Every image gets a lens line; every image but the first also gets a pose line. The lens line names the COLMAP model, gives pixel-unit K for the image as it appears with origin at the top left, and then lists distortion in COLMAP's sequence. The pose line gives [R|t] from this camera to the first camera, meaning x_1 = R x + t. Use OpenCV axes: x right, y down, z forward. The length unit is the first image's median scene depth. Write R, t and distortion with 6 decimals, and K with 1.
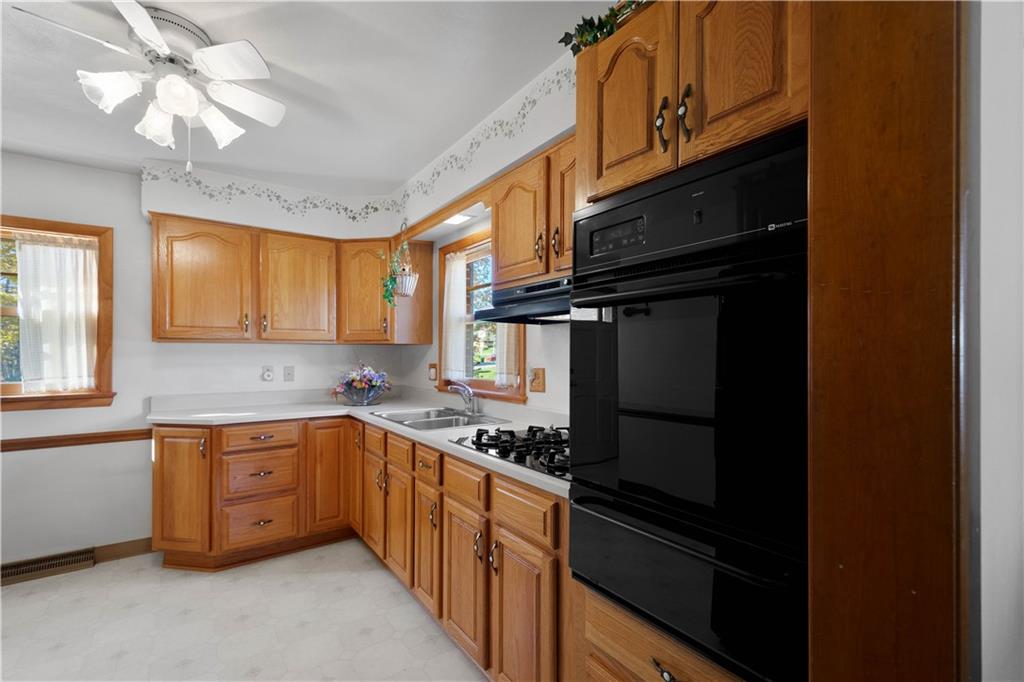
lens RADIAL K [[447.4, 0, 515.3], [0, 447.4, 347.9], [0, 0, 1]] dist [0.005204, -0.000999]
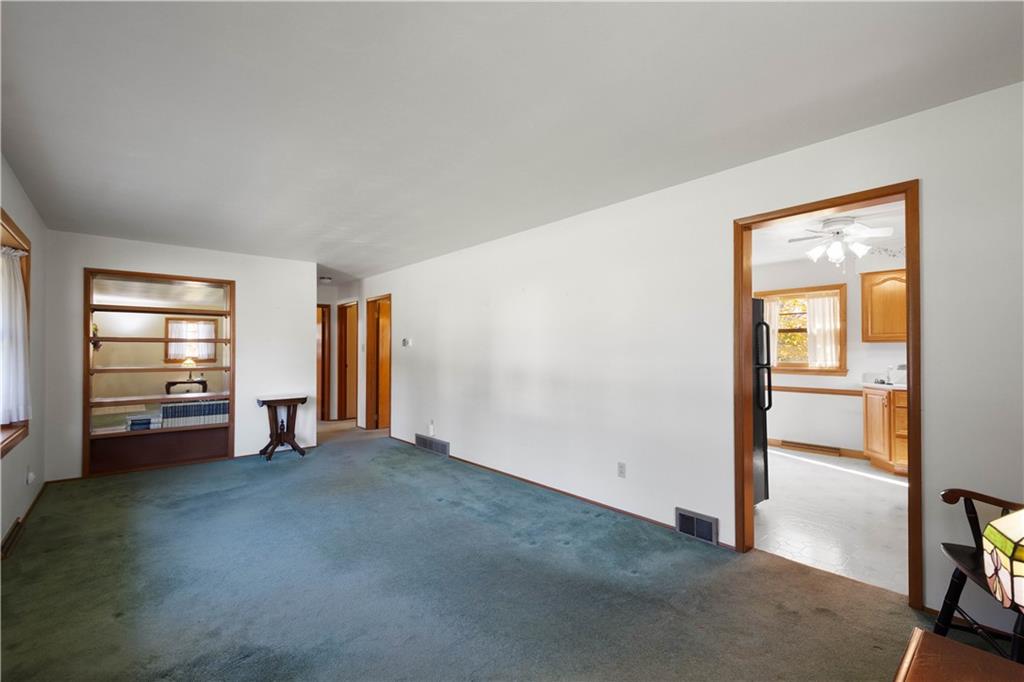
lens RADIAL K [[447.4, 0, 517.0], [0, 447.4, 343.9], [0, 0, 1]] dist [0.005204, -0.000999]
pose [[0.092328, -0.011593, -0.995661, 0.888178], [0.004103, 0.999928, -0.011262, 0.006133], [0.995720, -0.003045, 0.092369, -0.581707]]
